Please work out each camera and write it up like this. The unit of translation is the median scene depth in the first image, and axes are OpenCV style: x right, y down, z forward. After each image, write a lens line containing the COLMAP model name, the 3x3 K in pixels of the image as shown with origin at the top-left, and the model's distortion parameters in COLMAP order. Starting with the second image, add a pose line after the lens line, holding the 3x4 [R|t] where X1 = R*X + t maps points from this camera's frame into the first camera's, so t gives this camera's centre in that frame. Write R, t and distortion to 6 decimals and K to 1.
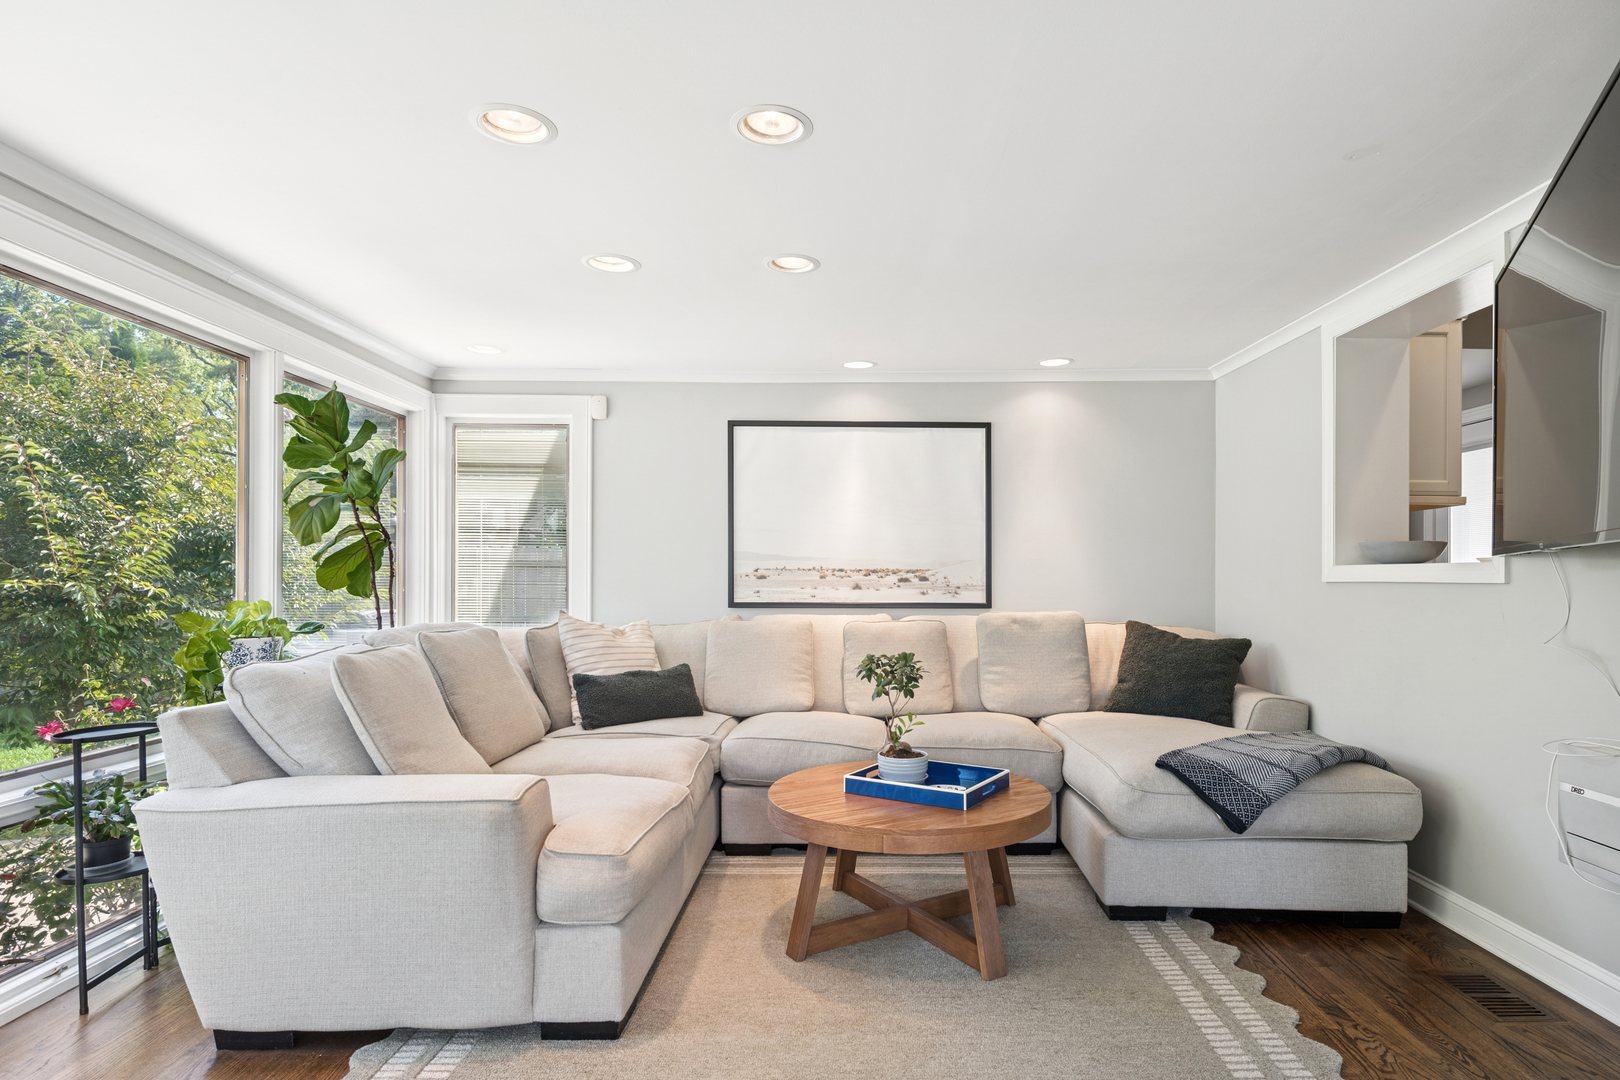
lens RADIAL K [[807.7, 0, 813.2], [0, 807.7, 573.9], [0, 0, 1]] dist [0.010973, -0.000156]
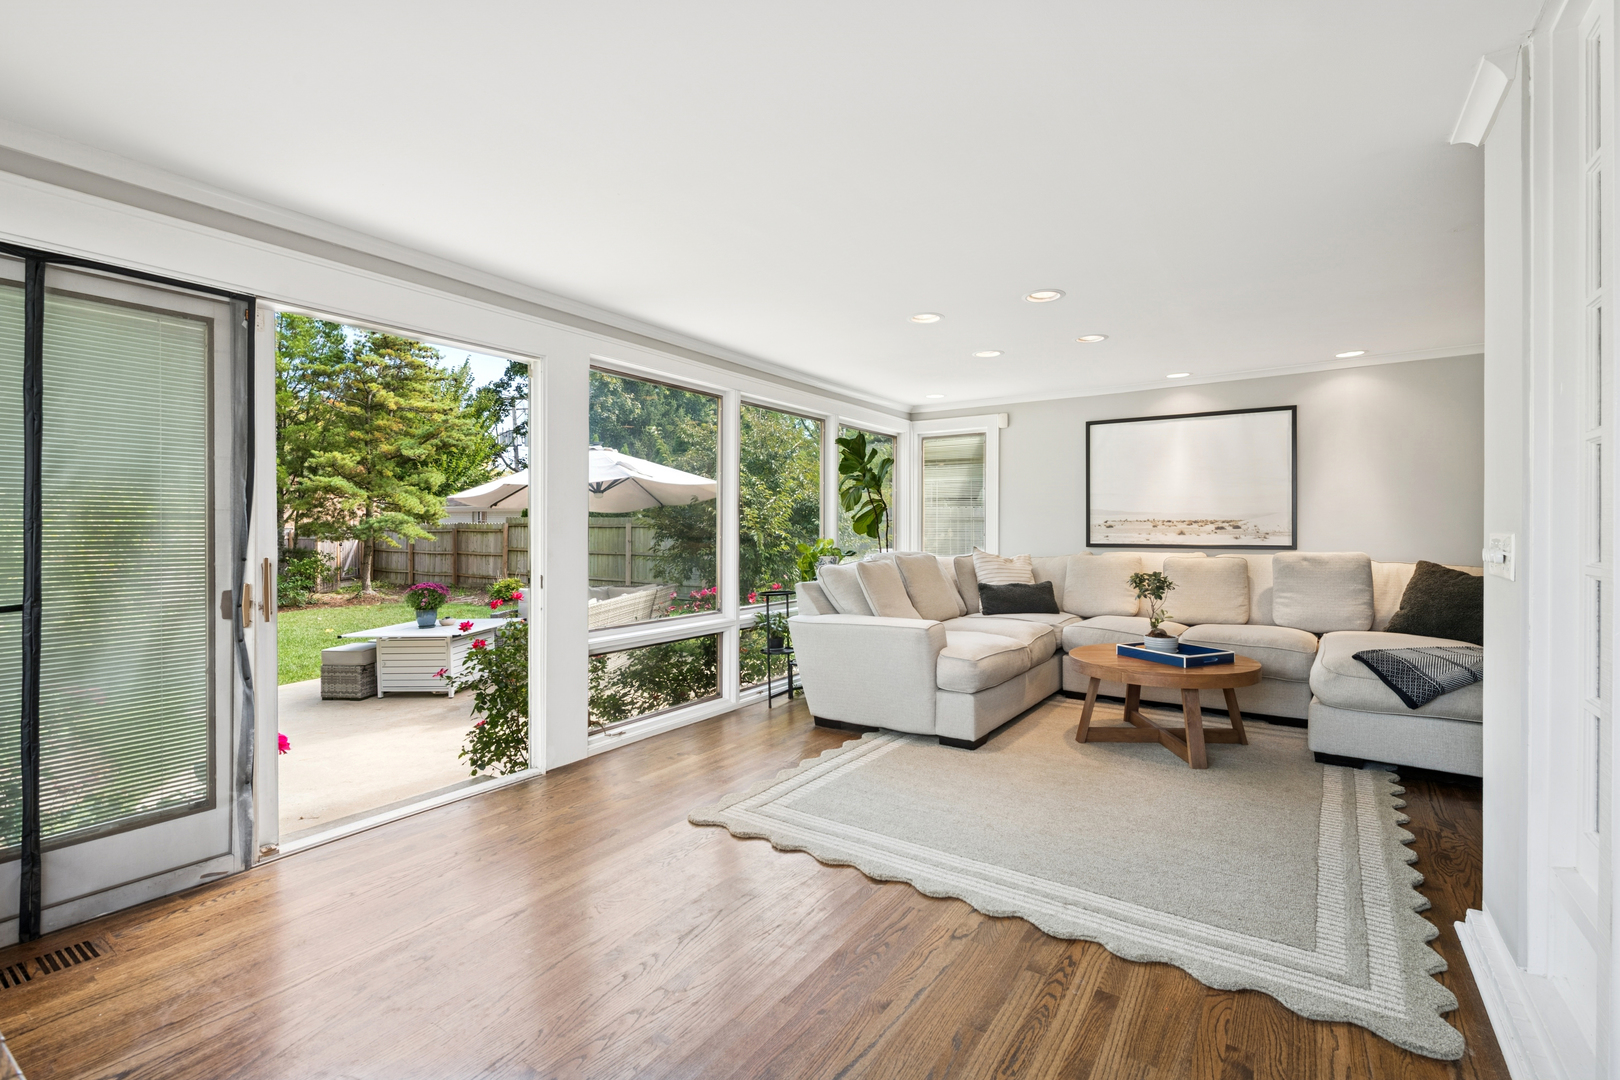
lens RADIAL K [[729.0, 0, 813.0], [0, 729.0, 566.6], [0, 0, 1]] dist [0.000645, -0.000167]
pose [[0.813022, 0.026452, -0.581632, 0.335136], [0.005789, 0.998551, 0.053505, 0.003339], [0.582205, -0.046867, 0.811690, -0.490034]]
